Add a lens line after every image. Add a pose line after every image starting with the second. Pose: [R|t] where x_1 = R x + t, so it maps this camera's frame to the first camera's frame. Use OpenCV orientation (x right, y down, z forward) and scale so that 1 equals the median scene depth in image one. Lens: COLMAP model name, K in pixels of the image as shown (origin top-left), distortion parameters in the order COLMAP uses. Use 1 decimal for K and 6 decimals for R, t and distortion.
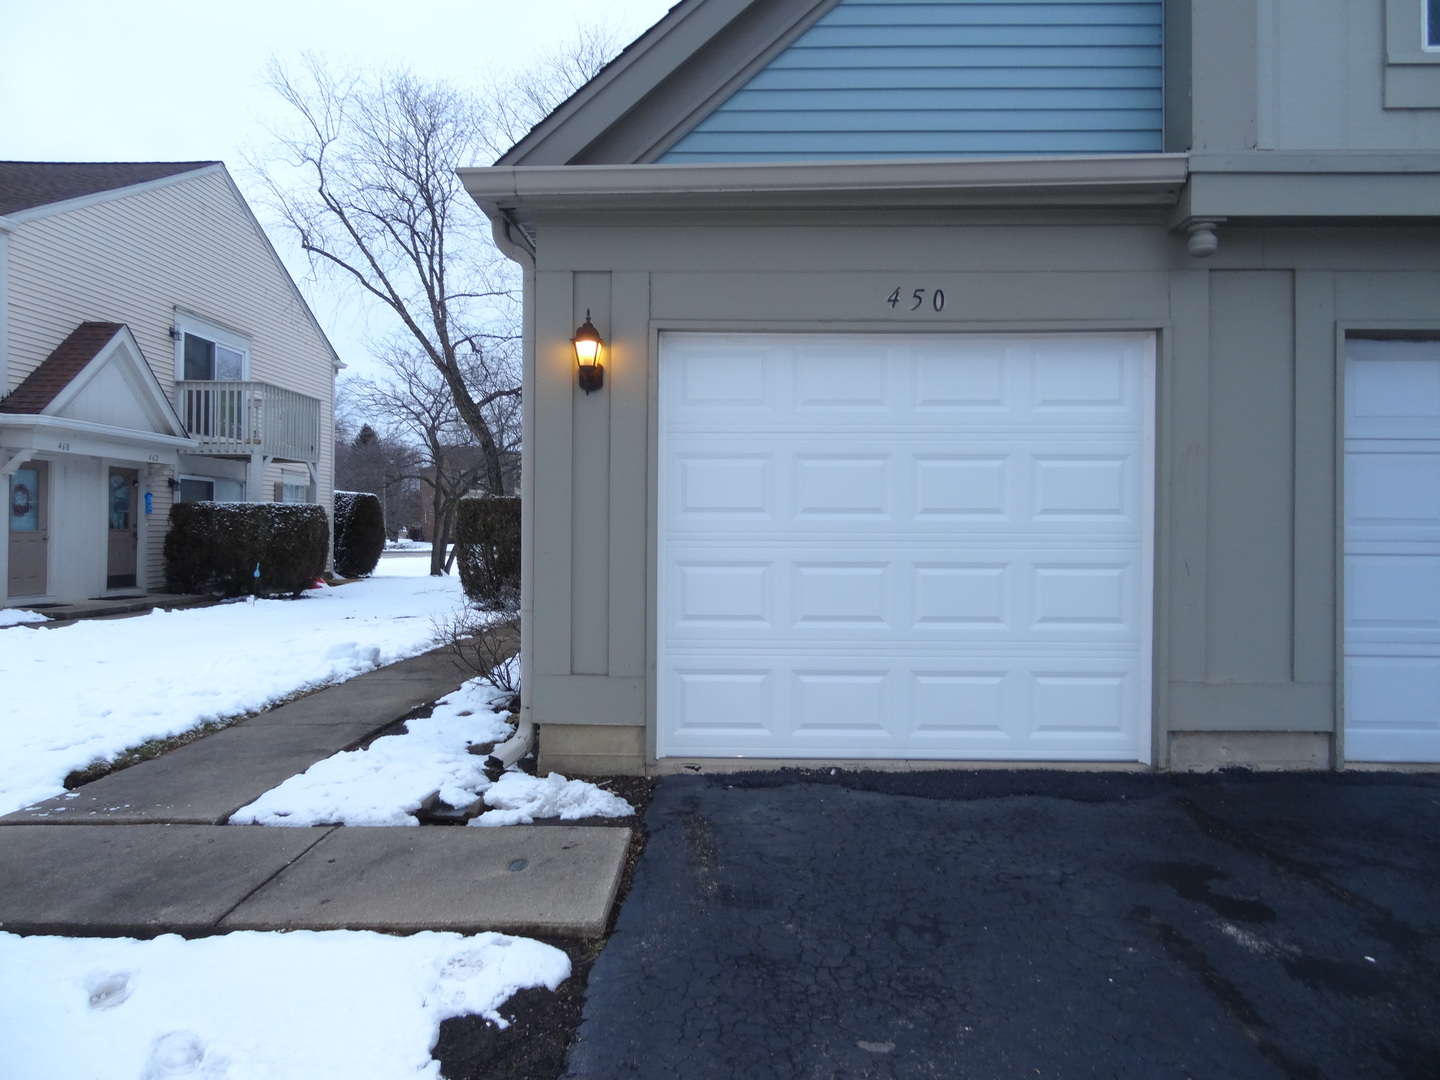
lens RADIAL K [[999.4, 0, 721.2], [0, 999.4, 535.4], [0, 0, 1]] dist [-0.001336, 0.003413]
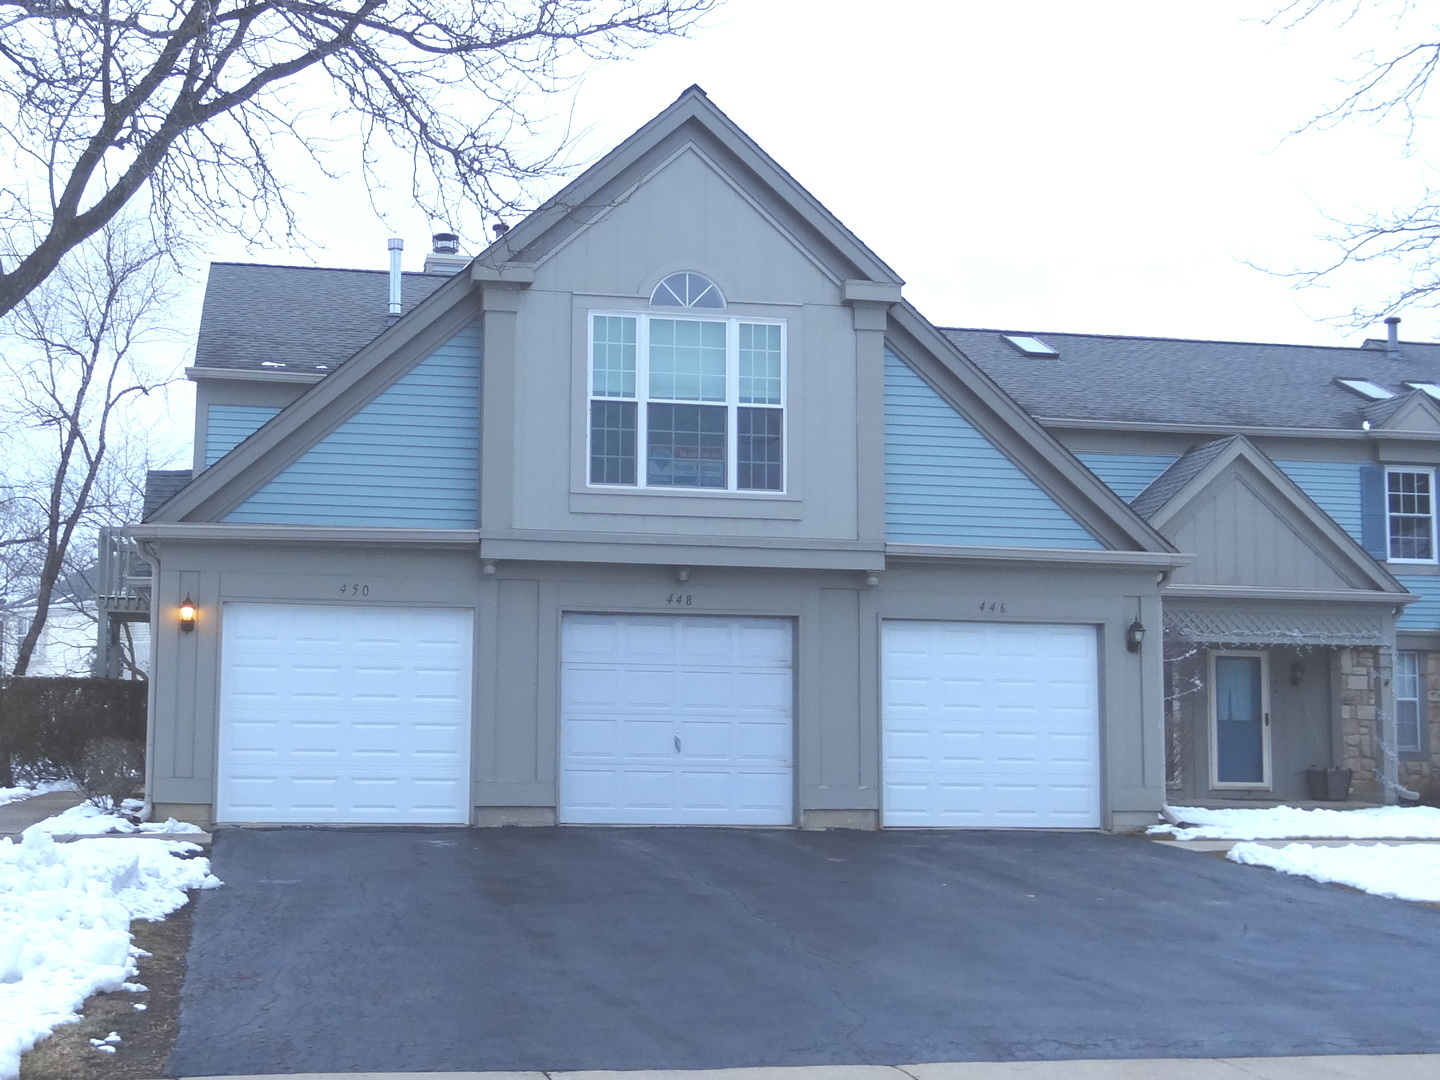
lens RADIAL K [[999.4, 0, 721.2], [0, 999.4, 535.4], [0, 0, 1]] dist [-0.001336, 0.003413]
pose [[0.994126, 0.021734, 0.106023, 0.722924], [-0.013524, 0.996897, -0.077550, -0.203557], [-0.107380, 0.075661, 0.991335, -1.110457]]
